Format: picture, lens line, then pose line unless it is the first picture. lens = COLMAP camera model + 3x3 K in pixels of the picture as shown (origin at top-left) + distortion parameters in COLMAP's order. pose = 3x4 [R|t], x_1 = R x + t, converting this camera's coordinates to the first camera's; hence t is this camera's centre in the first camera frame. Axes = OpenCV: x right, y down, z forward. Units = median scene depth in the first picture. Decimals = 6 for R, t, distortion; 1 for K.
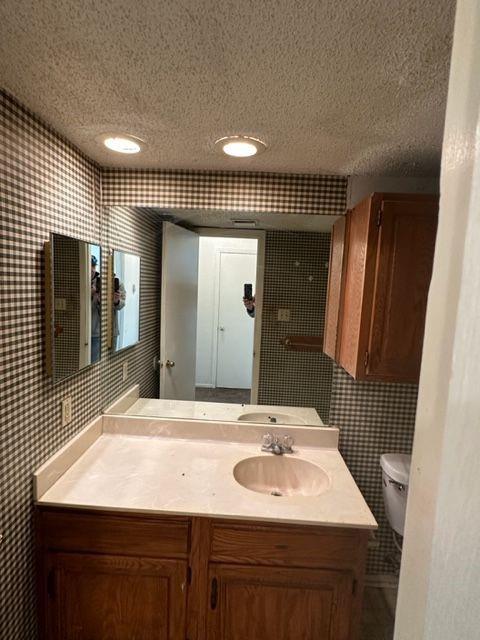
lens RADIAL K [[333.0, 0, 238.8], [0, 333.0, 321.4], [0, 0, 1]] dist [0.022783, 0.002513]
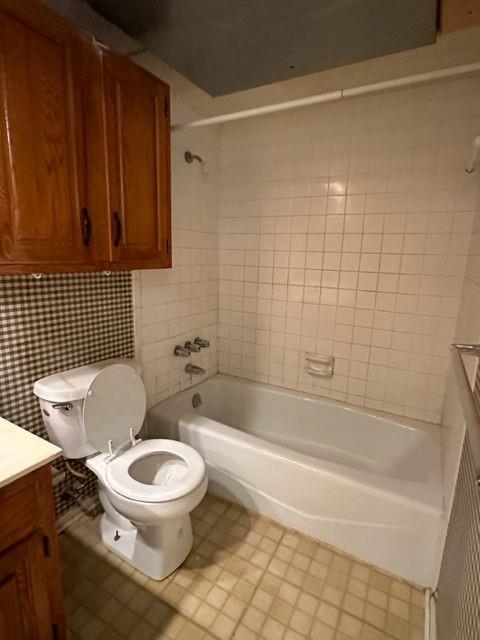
lens RADIAL K [[333.0, 0, 238.8], [0, 333.0, 319.3], [0, 0, 1]] dist [0.022783, 0.002513]
pose [[0.467865, -0.204474, 0.859821, 0.007073], [0.093922, 0.978863, 0.181676, 0.154935], [-0.878795, -0.004243, 0.477180, 0.212291]]
